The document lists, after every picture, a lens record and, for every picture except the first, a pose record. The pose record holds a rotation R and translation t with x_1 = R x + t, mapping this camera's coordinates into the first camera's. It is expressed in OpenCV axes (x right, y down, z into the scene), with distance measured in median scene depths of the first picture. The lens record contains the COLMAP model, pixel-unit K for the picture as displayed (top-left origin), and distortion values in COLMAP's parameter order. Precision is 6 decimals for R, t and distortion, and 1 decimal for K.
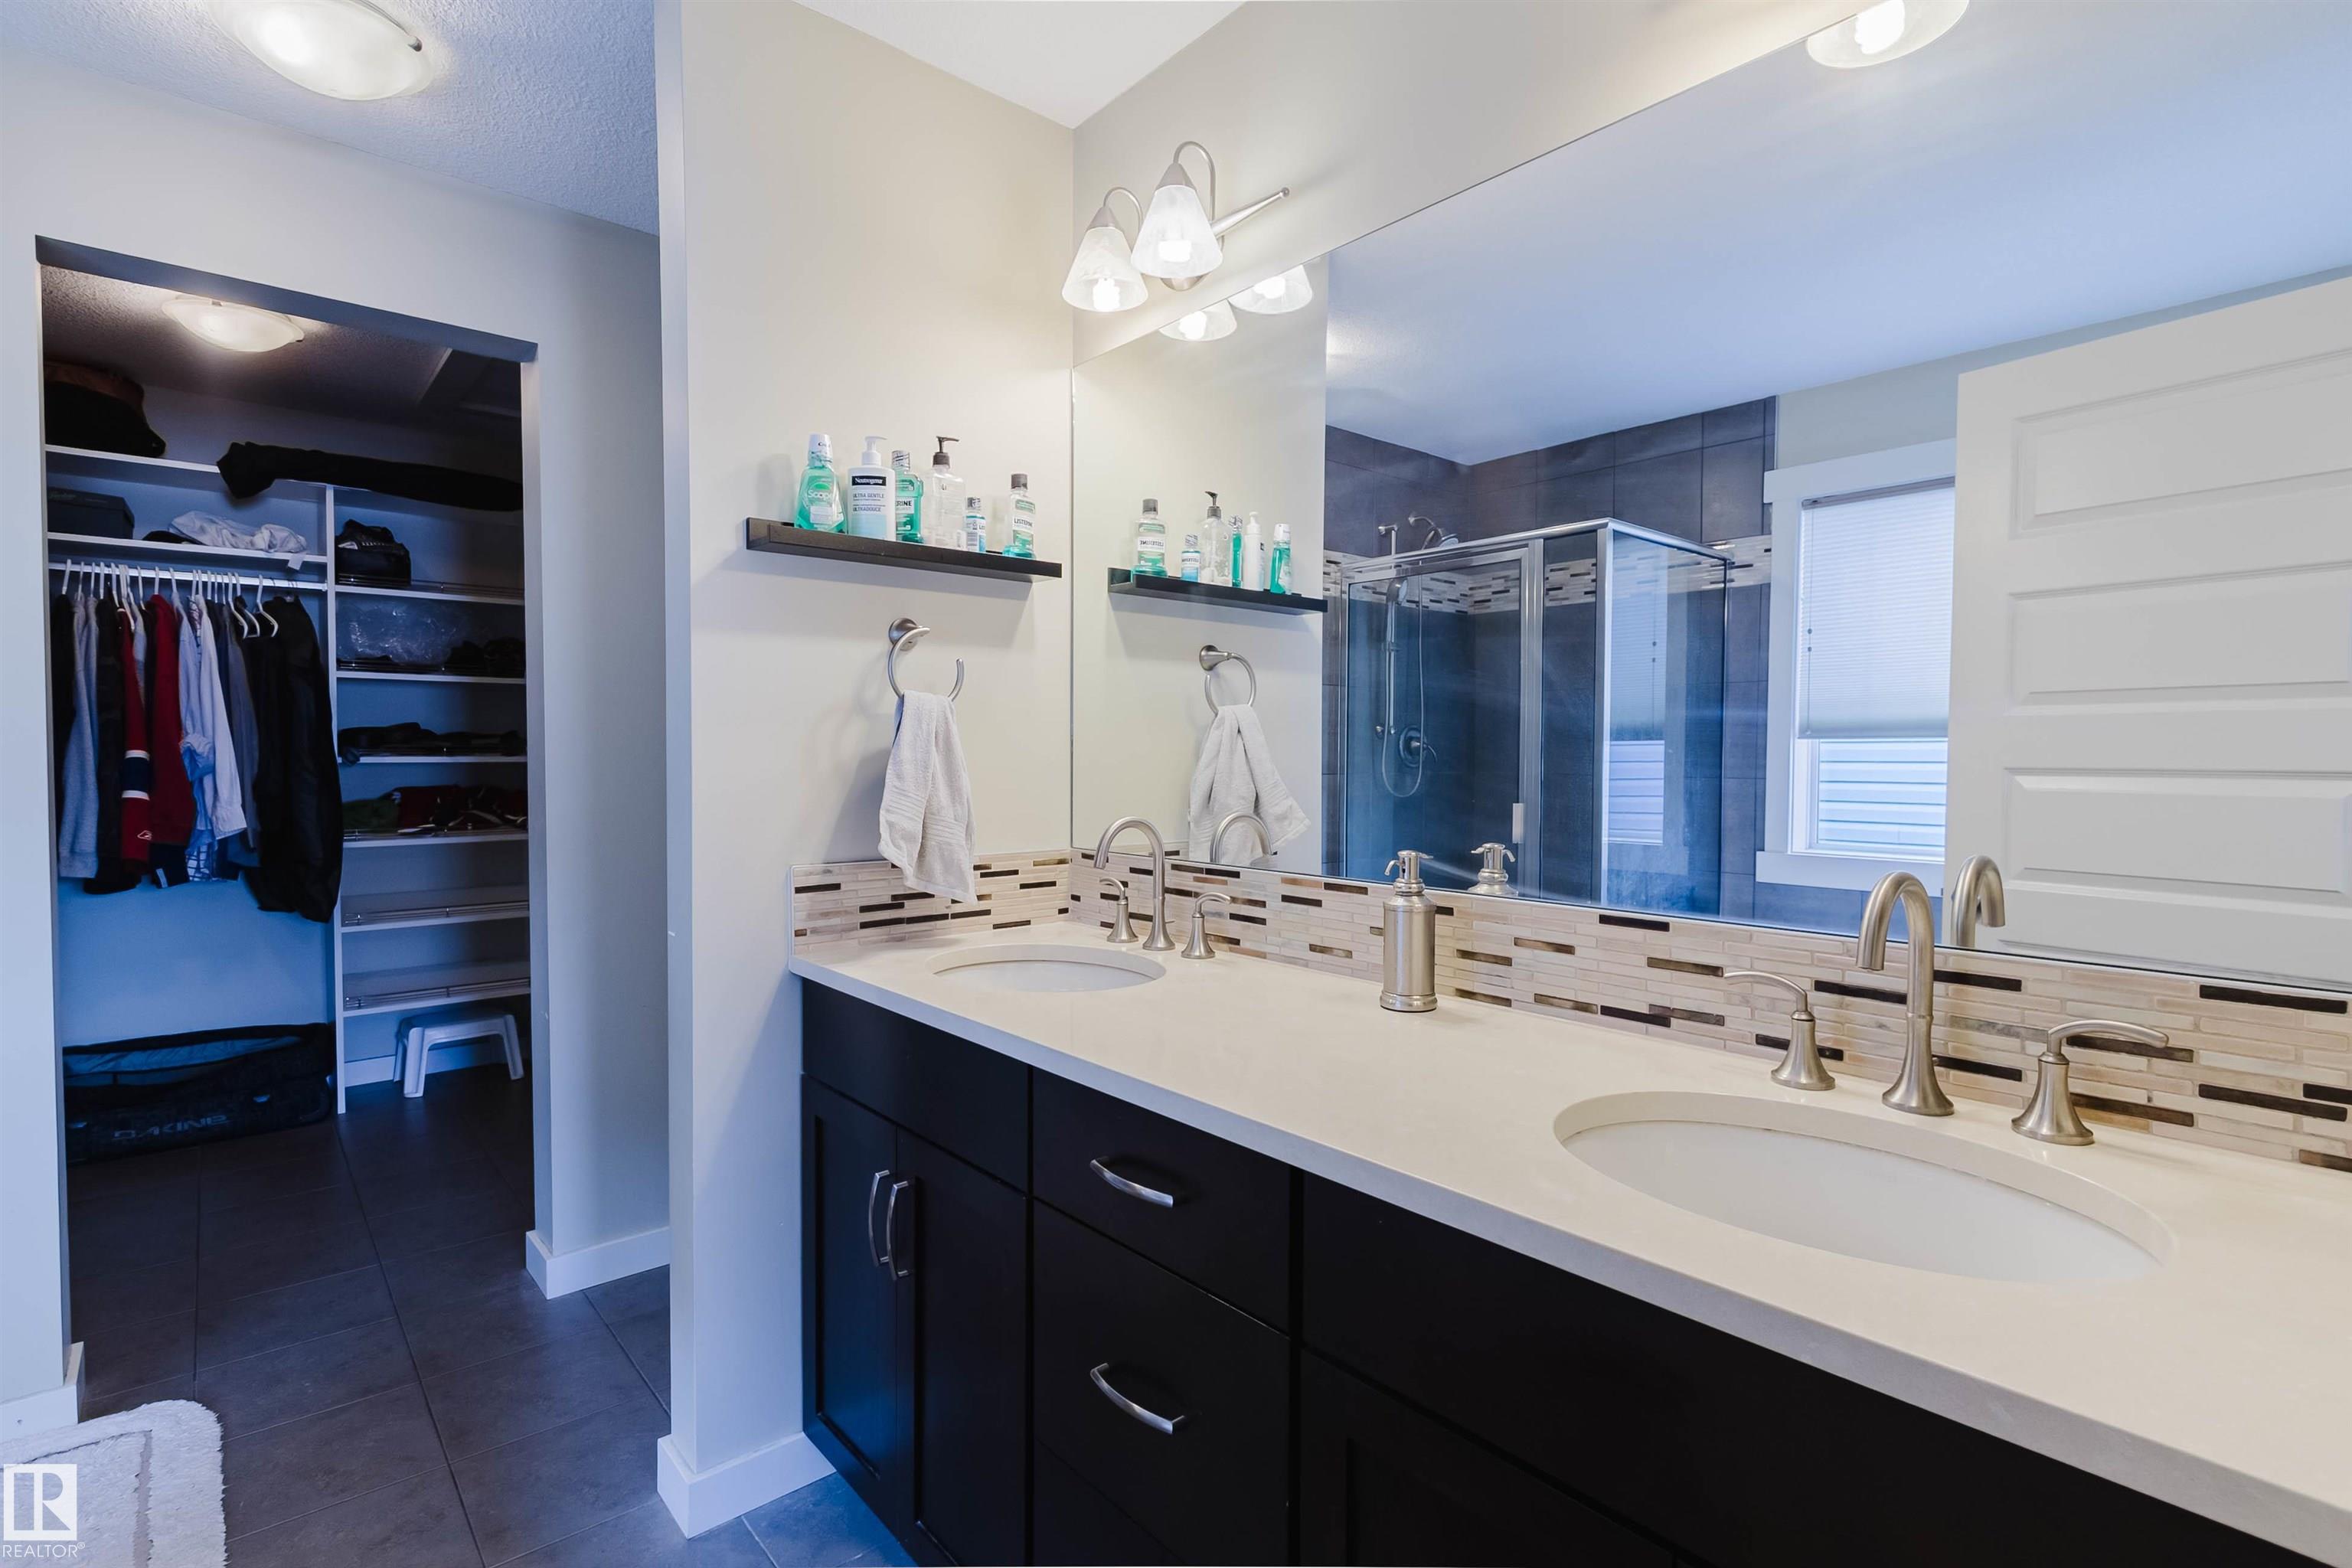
lens RADIAL K [[1076.8, 0, 1148.4], [0, 1076.8, 764.4], [0, 0, 1]] dist [0.001889, 0.000883]
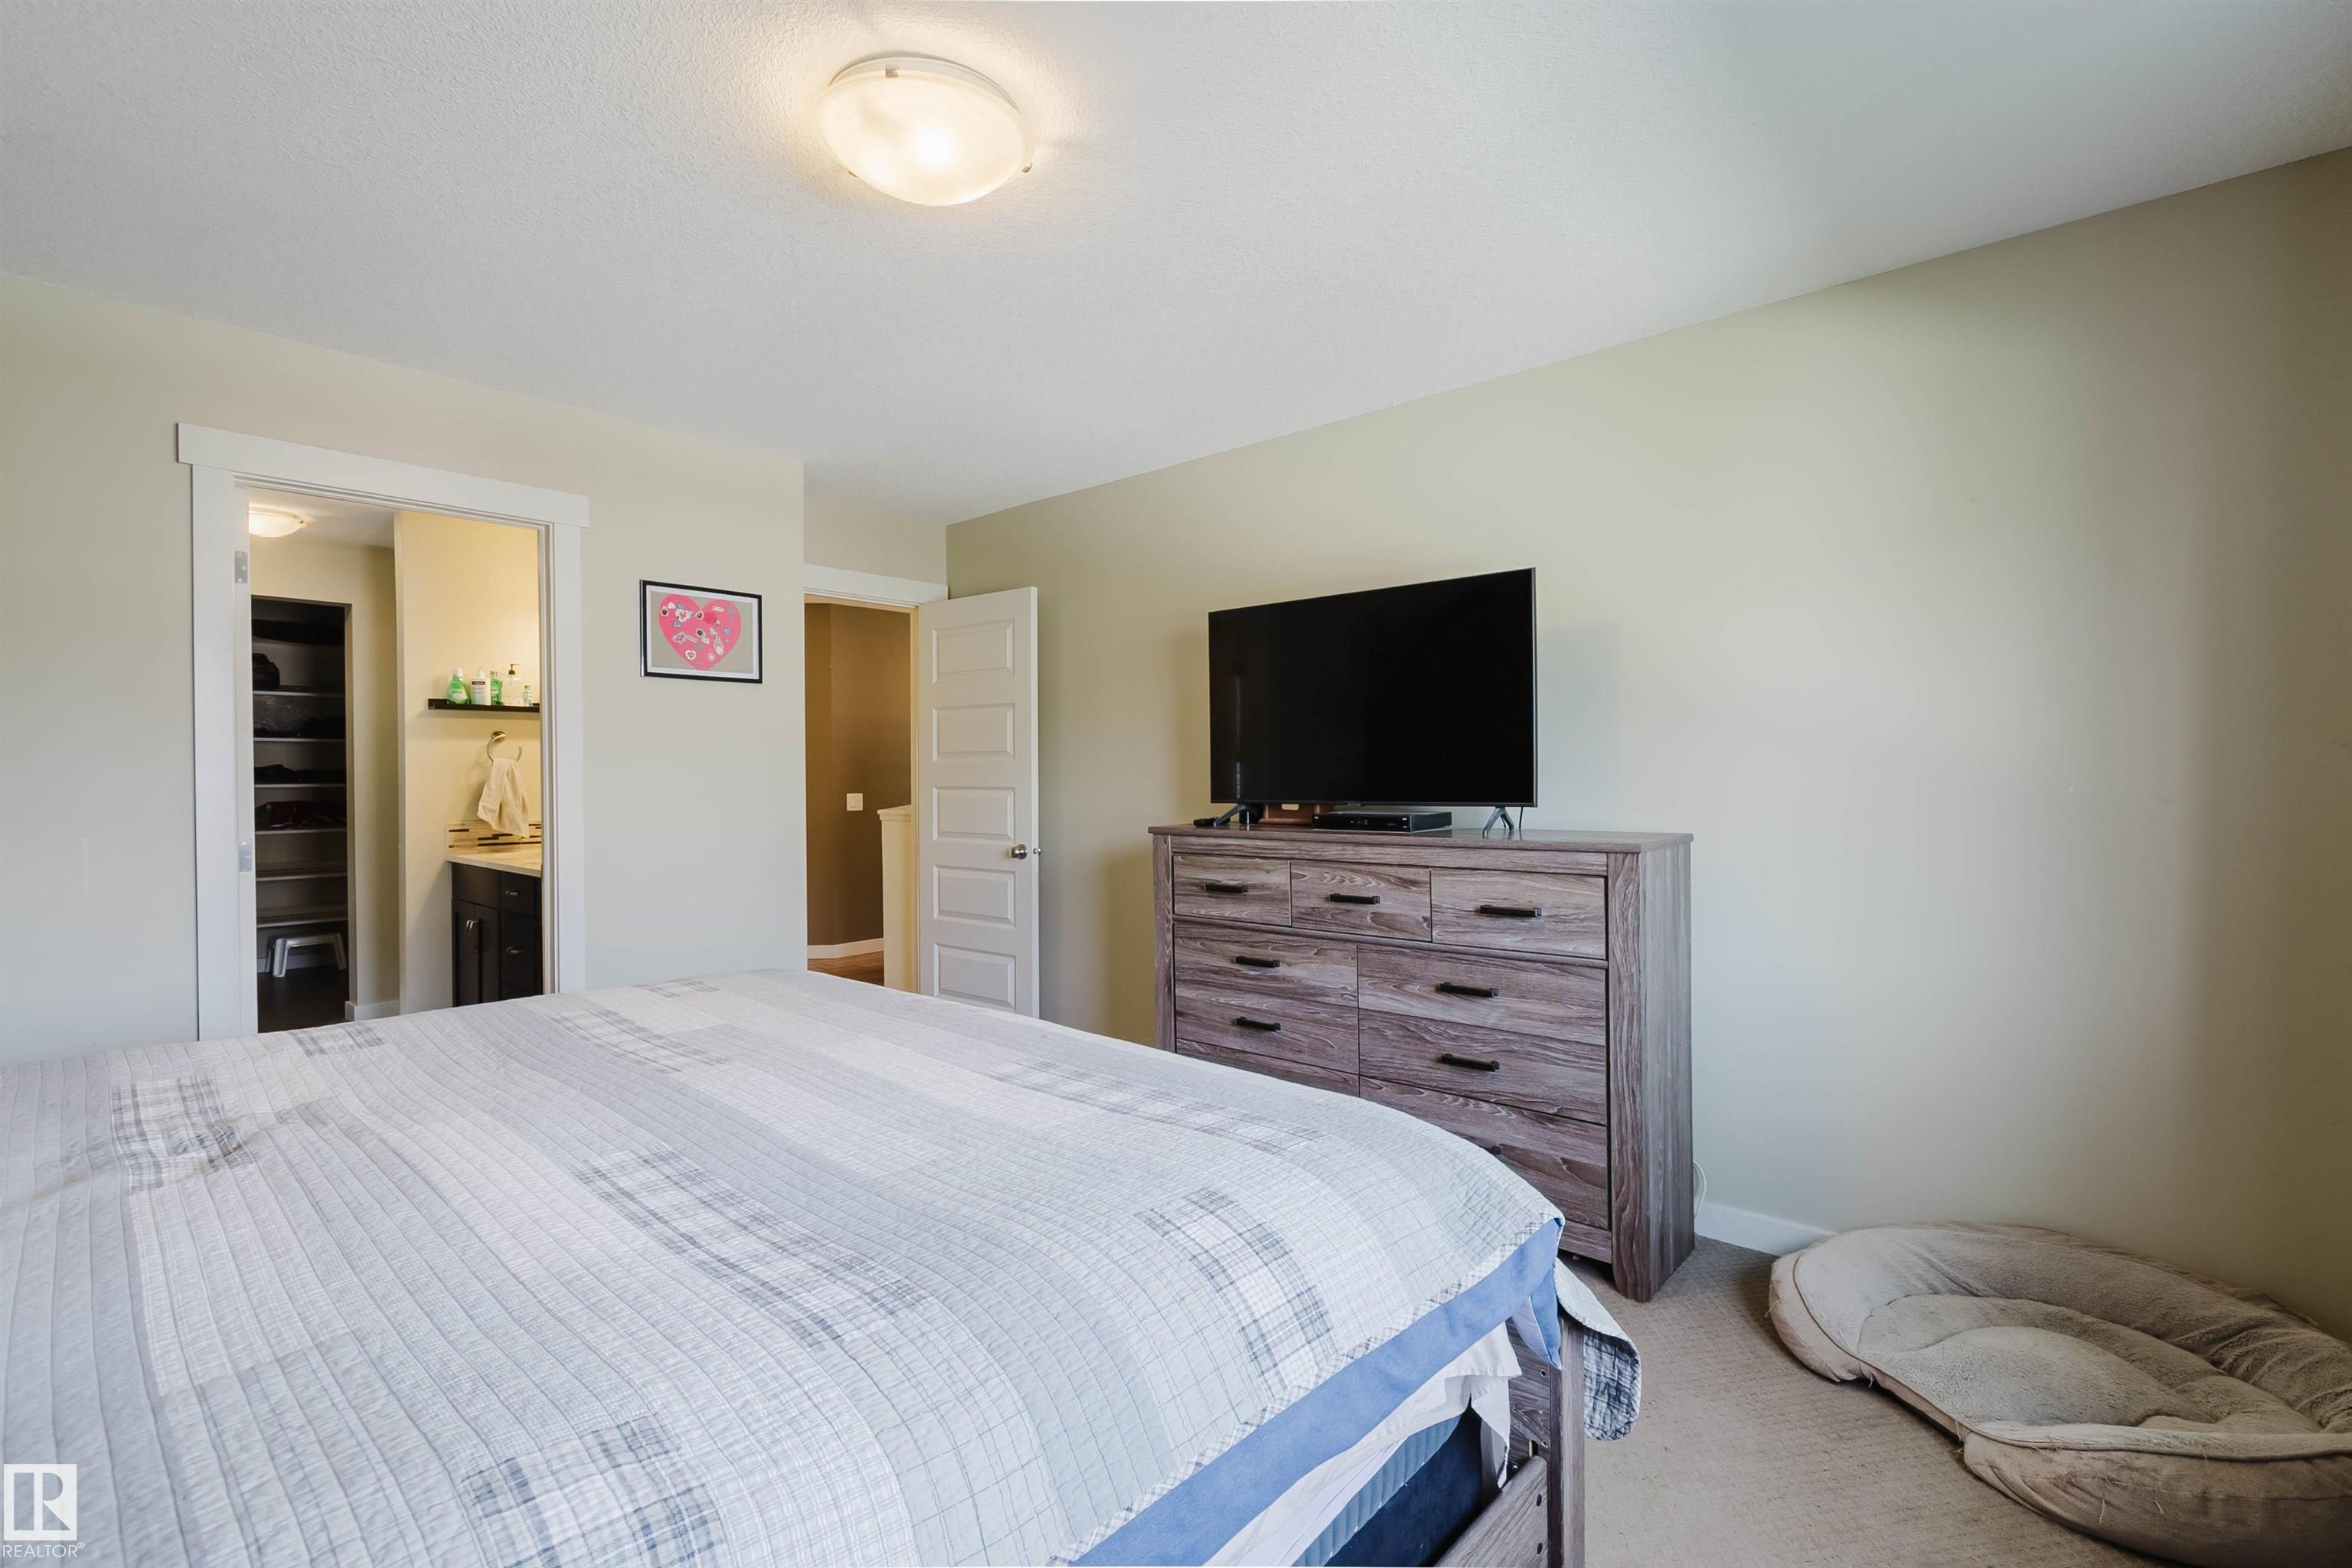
lens RADIAL K [[1070.9, 0, 1169.9], [0, 1070.9, 789.3], [0, 0, 1]] dist [0.001435, -0.000295]
pose [[0.992392, 0.000371, 0.123115, 1.113737], [0.000635, 0.999967, -0.008134, 0.032765], [-0.123113, 0.008150, 0.992359, -1.867254]]
